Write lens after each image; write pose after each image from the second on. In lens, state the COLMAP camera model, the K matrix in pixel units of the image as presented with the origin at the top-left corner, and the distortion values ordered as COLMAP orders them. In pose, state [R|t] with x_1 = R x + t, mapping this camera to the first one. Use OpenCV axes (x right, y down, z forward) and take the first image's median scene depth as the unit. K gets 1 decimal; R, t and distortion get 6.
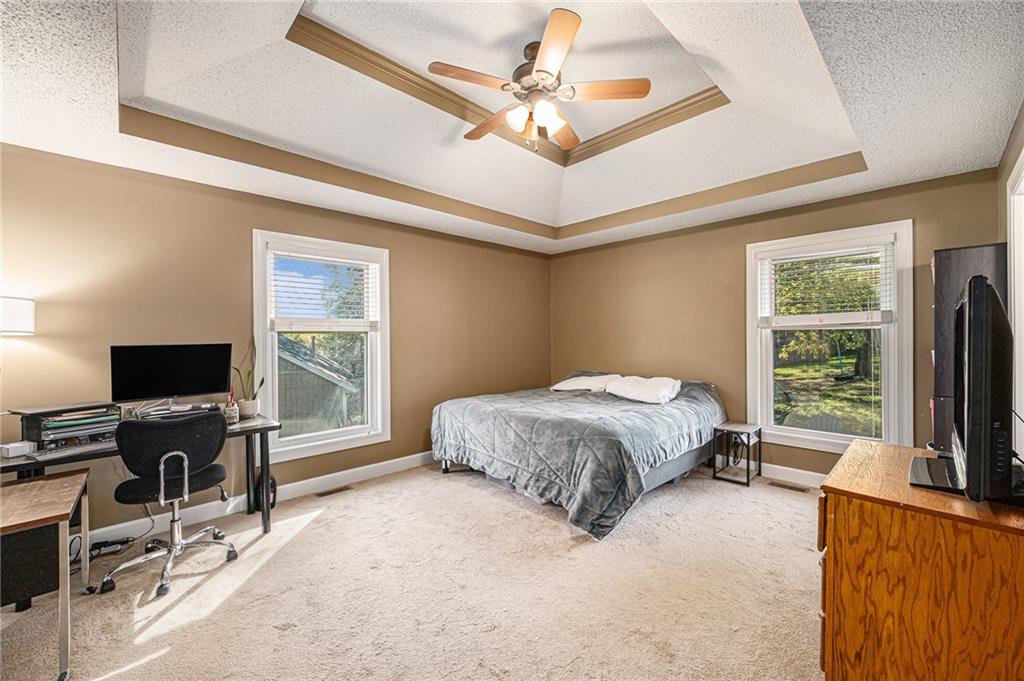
lens RADIAL K [[400.5, 0, 513.2], [0, 400.5, 340.0], [0, 0, 1]] dist [0.000488, -0.000015]
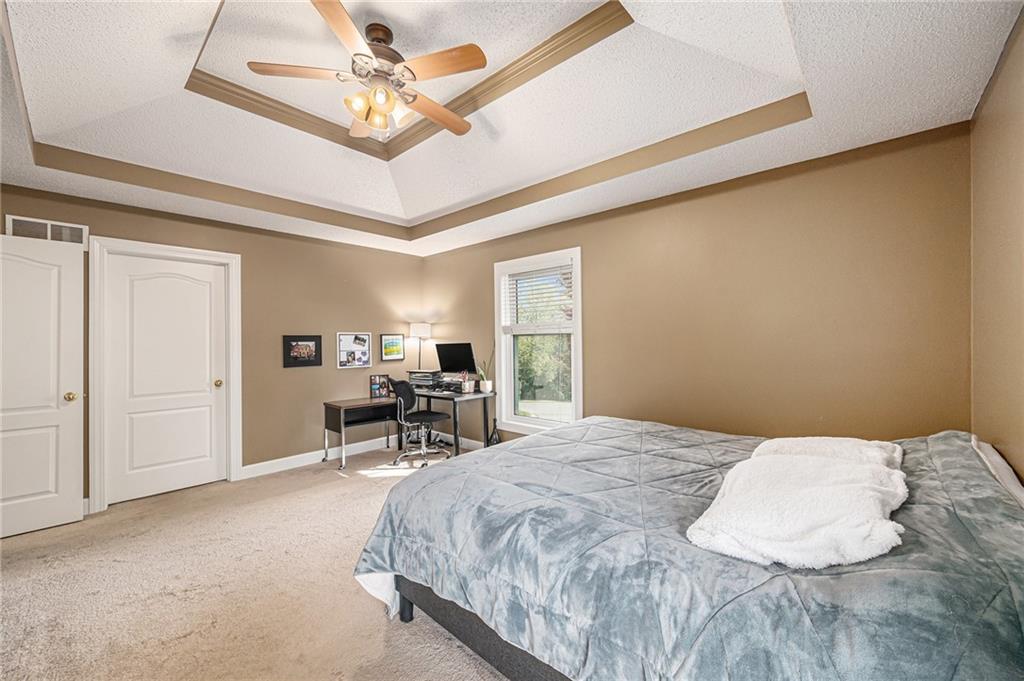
lens RADIAL K [[400.5, 0, 513.0], [0, 400.5, 343.3], [0, 0, 1]] dist [0.000488, -0.000015]
pose [[0.068483, 0.003848, -0.997645, 0.971198], [0.006238, 0.999971, 0.004286, 0.005211], [0.997633, -0.006516, 0.068457, 1.175806]]
